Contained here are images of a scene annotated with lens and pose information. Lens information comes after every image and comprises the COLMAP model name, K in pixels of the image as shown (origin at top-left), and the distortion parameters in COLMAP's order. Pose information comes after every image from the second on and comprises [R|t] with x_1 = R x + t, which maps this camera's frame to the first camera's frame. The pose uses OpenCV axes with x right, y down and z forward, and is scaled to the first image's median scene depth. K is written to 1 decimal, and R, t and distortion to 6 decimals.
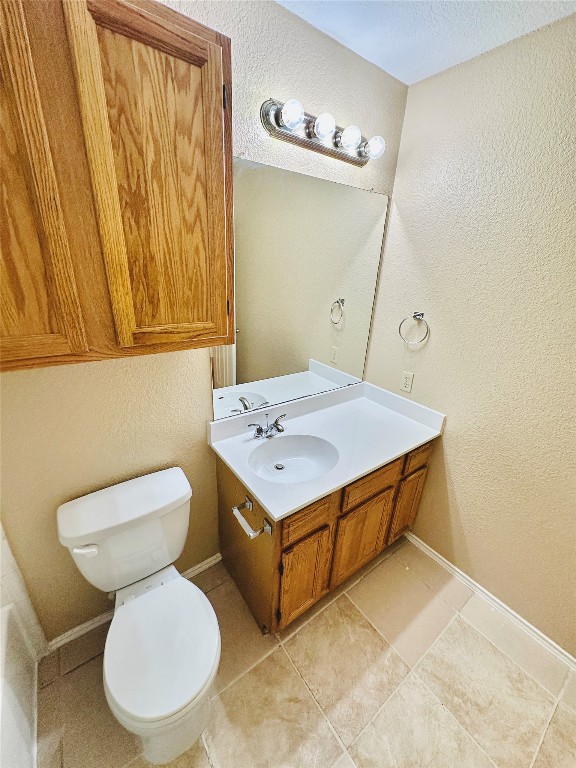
lens RADIAL K [[305.5, 0, 292.2], [0, 305.5, 382.3], [0, 0, 1]] dist [0.000655, 0.001015]
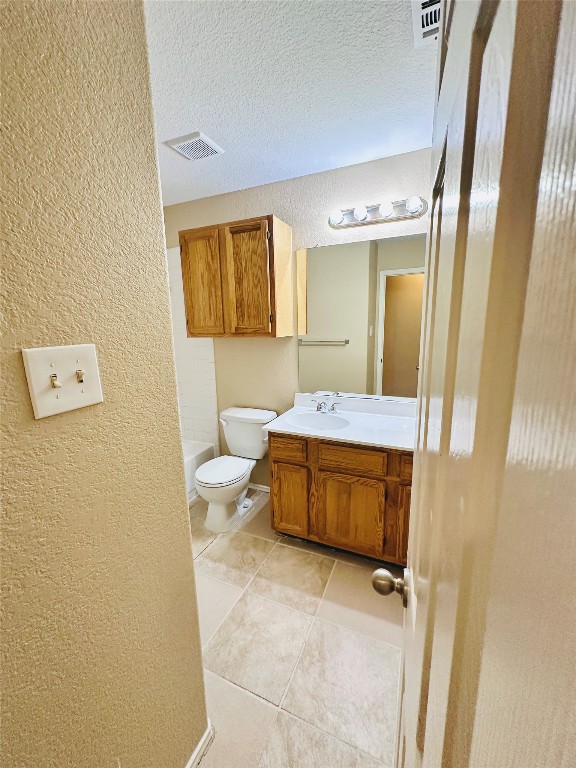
lens RADIAL K [[305.5, 0, 293.5], [0, 305.5, 383.2], [0, 0, 1]] dist [0.000655, 0.001015]
pose [[0.503786, 0.094539, -0.858640, 1.357542], [-0.276859, 0.959229, -0.056826, 0.205769], [0.818260, 0.266350, 0.509420, 0.130859]]
